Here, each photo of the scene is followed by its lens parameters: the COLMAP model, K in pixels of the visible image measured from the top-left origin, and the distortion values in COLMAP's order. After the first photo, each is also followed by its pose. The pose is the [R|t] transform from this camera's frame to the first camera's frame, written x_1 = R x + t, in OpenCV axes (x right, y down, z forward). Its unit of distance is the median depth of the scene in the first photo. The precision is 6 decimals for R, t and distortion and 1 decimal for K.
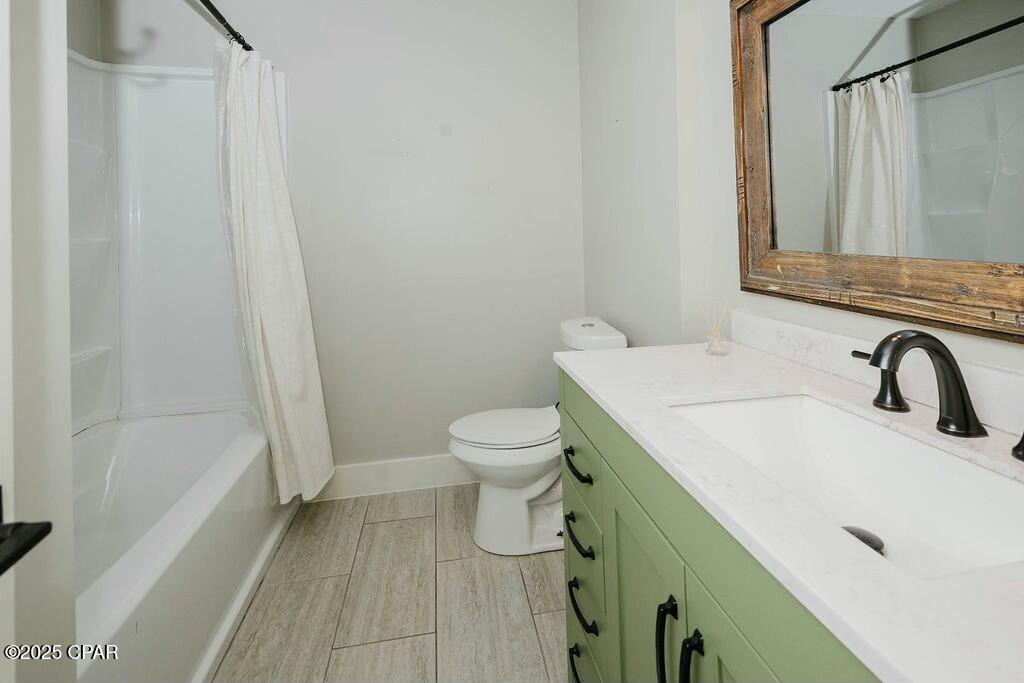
lens RADIAL K [[430.0, 0, 512.0], [0, 430.0, 341.5], [0, 0, 1]] dist [-0.000894, -0.000070]
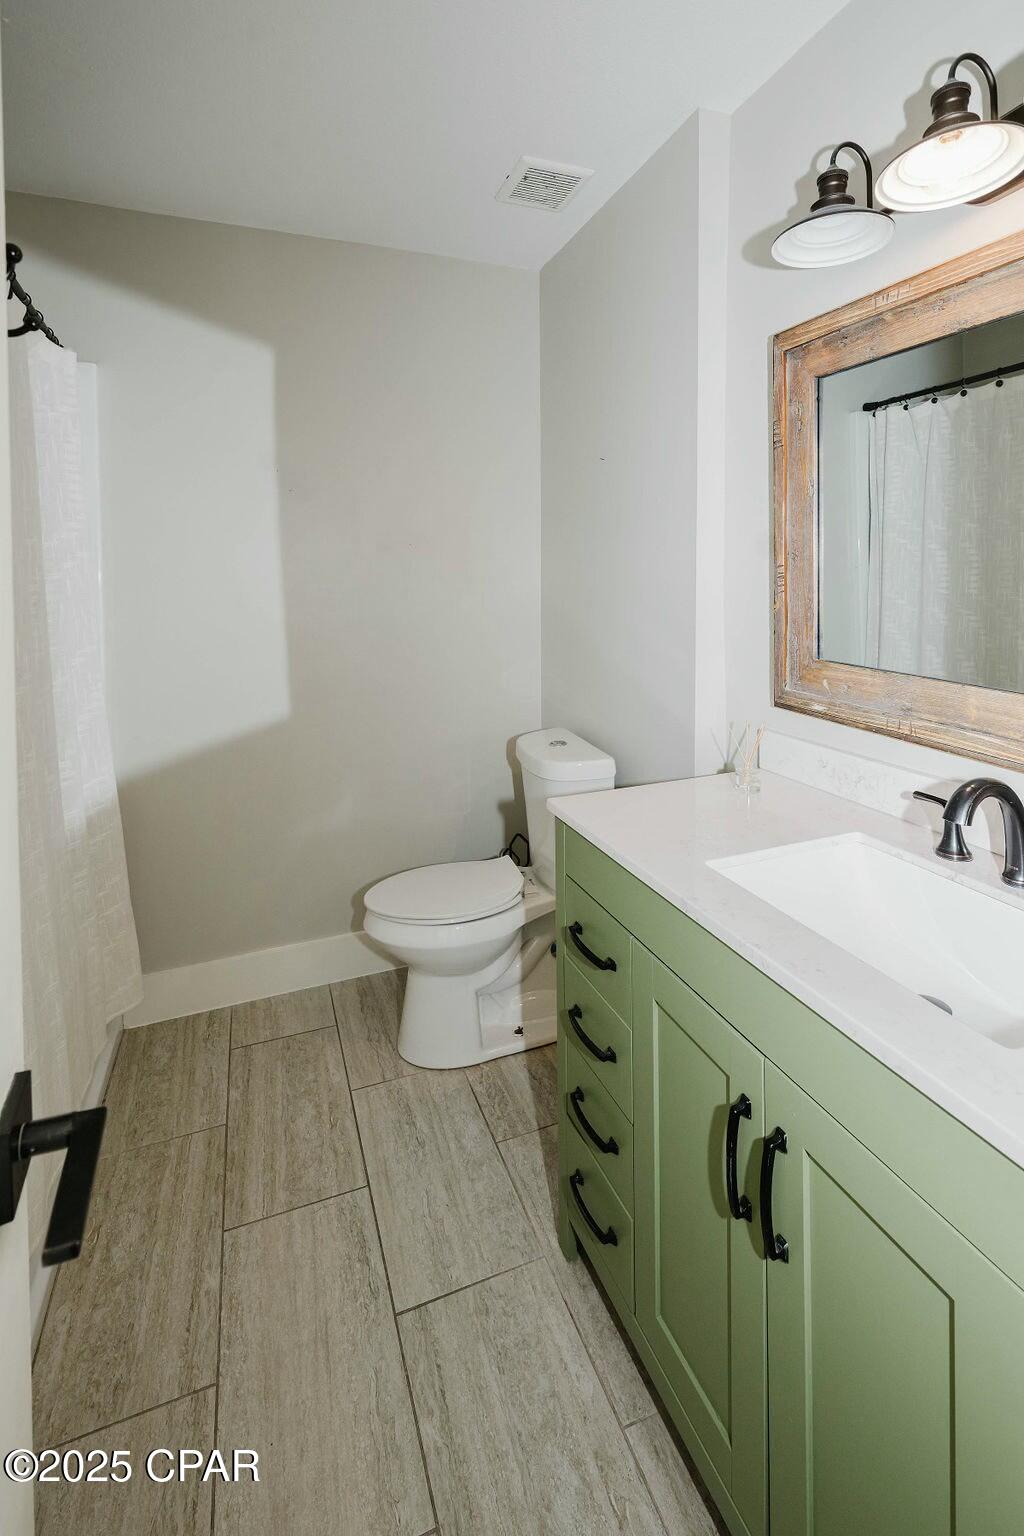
lens RADIAL K [[661.1, 0, 508.0], [0, 661.1, 790.4], [0, 0, 1]] dist [-0.000296, -0.000152]
pose [[0.982853, -0.046614, 0.178400, -0.122866], [0.033008, 0.996368, 0.078491, -0.057783], [-0.181411, -0.071256, 0.980822, -0.074247]]
